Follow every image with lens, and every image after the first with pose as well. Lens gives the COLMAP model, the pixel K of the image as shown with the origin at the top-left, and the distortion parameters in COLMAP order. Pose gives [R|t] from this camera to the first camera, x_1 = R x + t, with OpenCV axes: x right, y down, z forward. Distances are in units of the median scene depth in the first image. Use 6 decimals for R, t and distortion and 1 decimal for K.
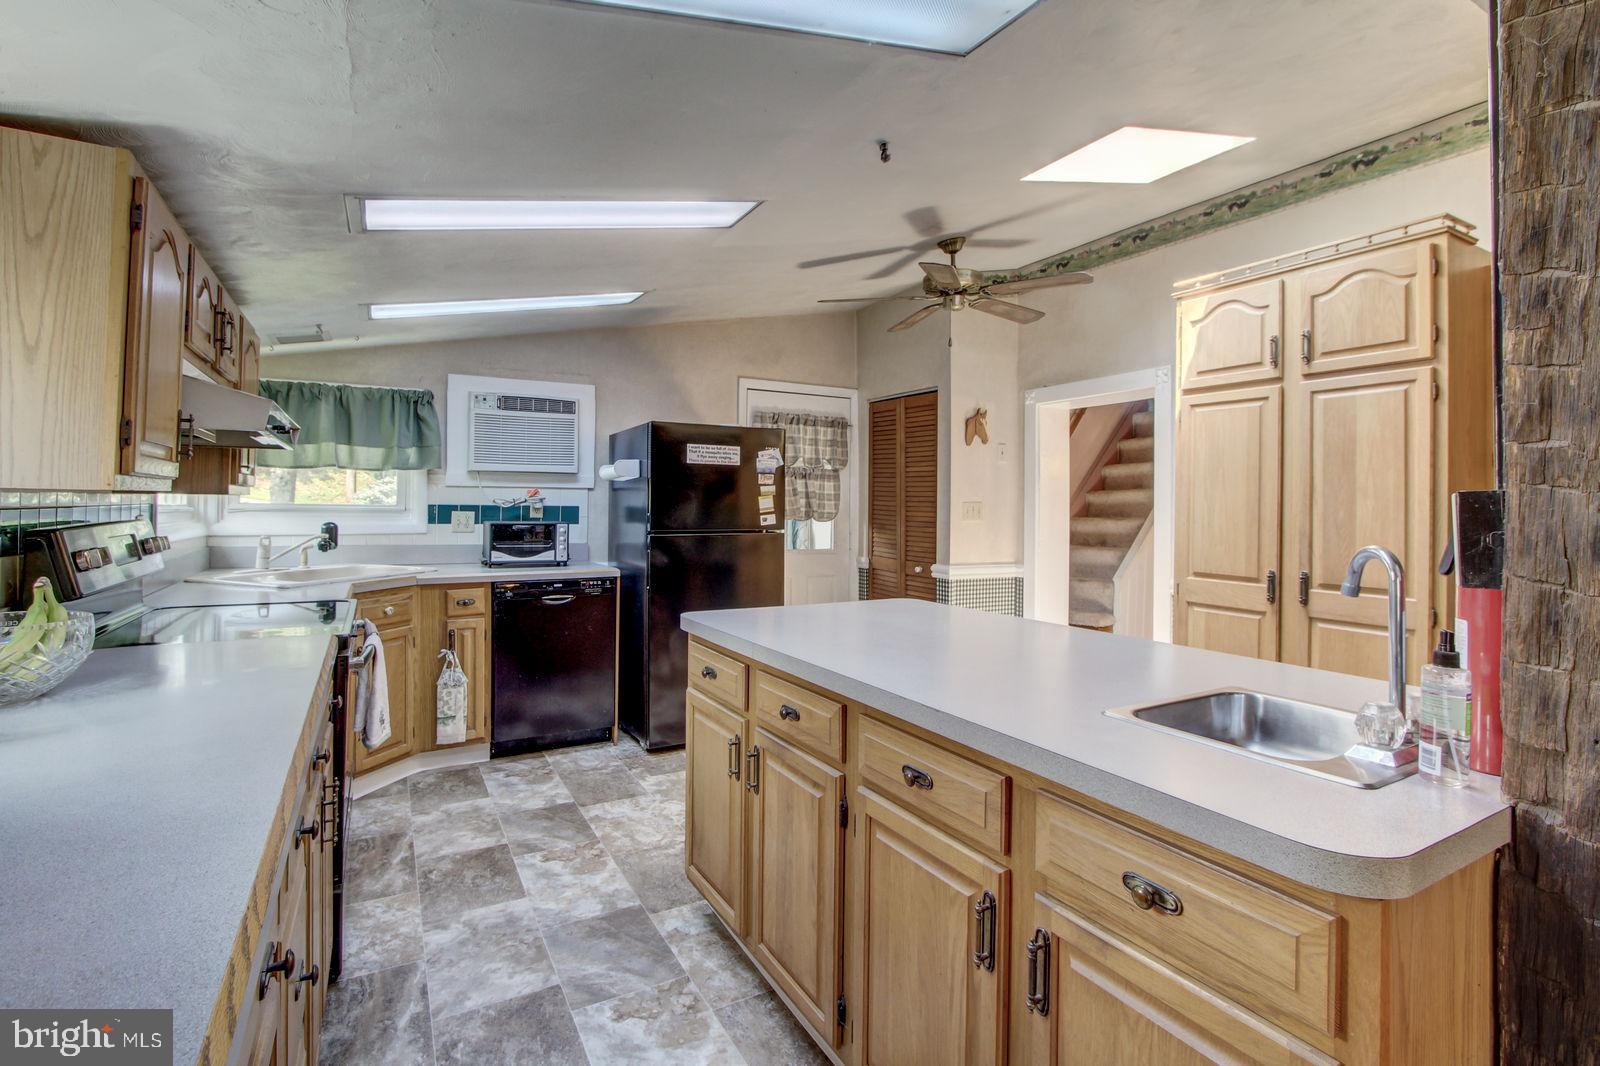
lens RADIAL K [[734.6, 0, 807.9], [0, 734.6, 489.1], [0, 0, 1]] dist [-0.015569, -0.000441]
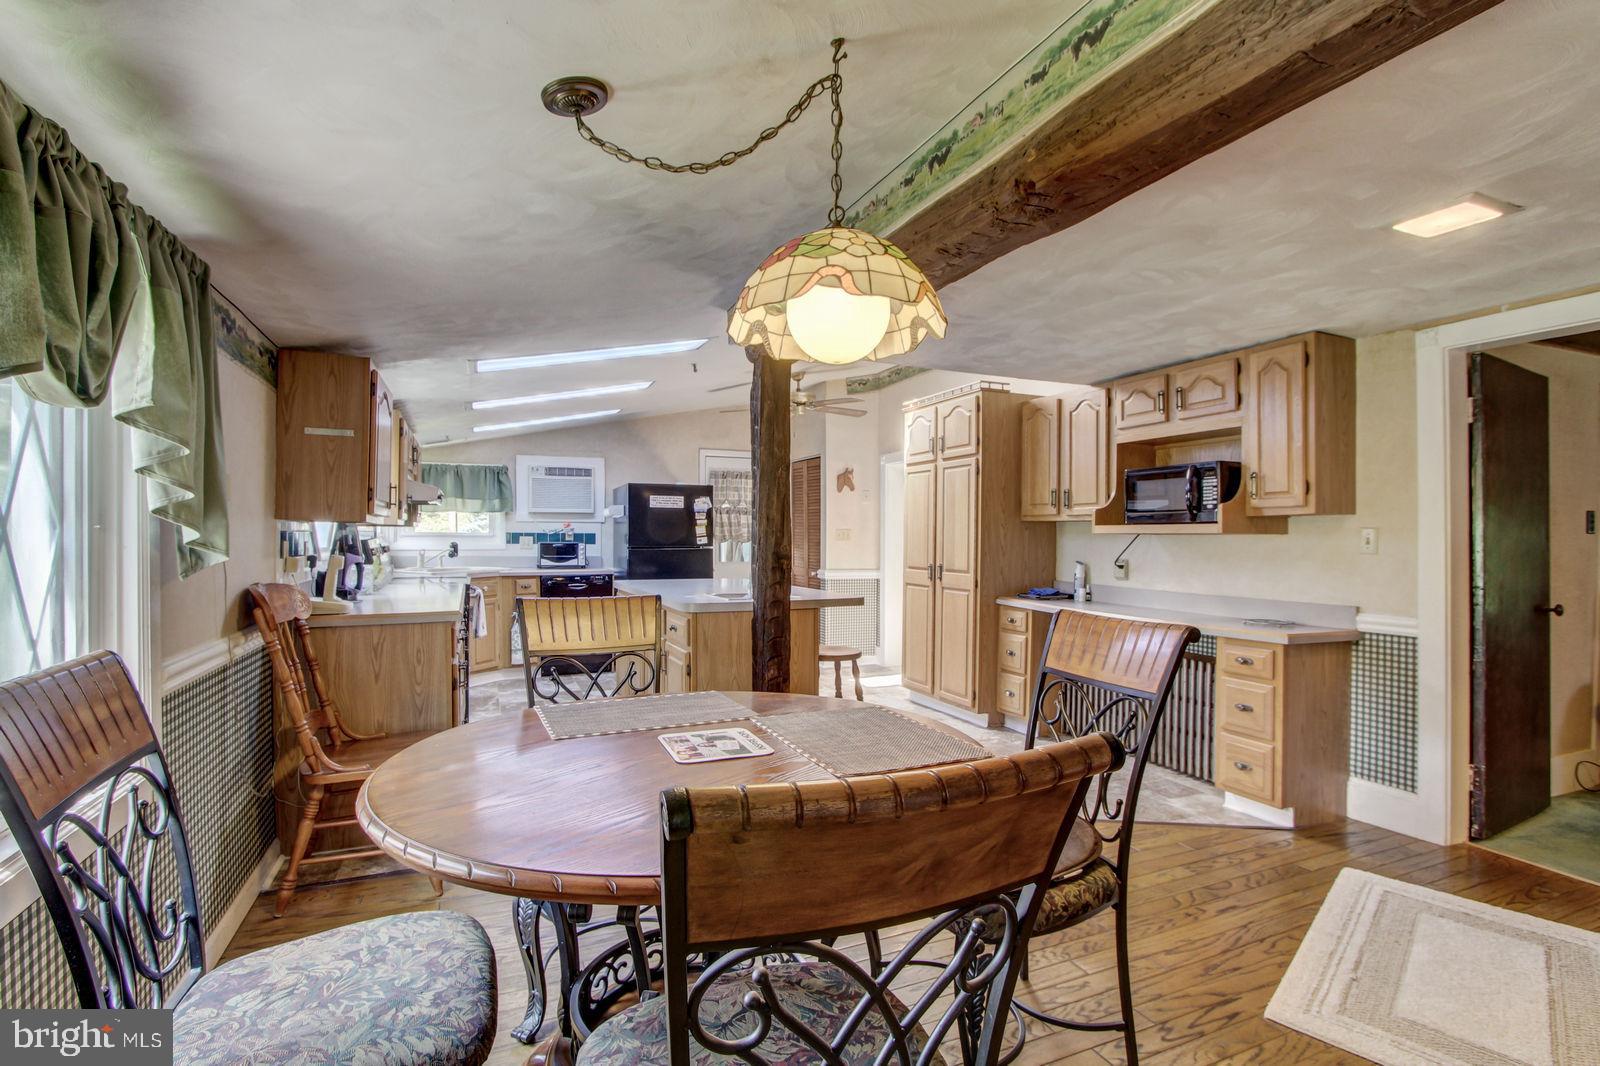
lens RADIAL K [[734.6, 0, 799.4], [0, 734.6, 537.2], [0, 0, 1]] dist [-0.015569, -0.000441]
pose [[0.993642, -0.005829, -0.112438, 0.355503], [0.008183, 0.999757, 0.020485, 0.002713], [0.112291, -0.021275, 0.993448, -0.626982]]
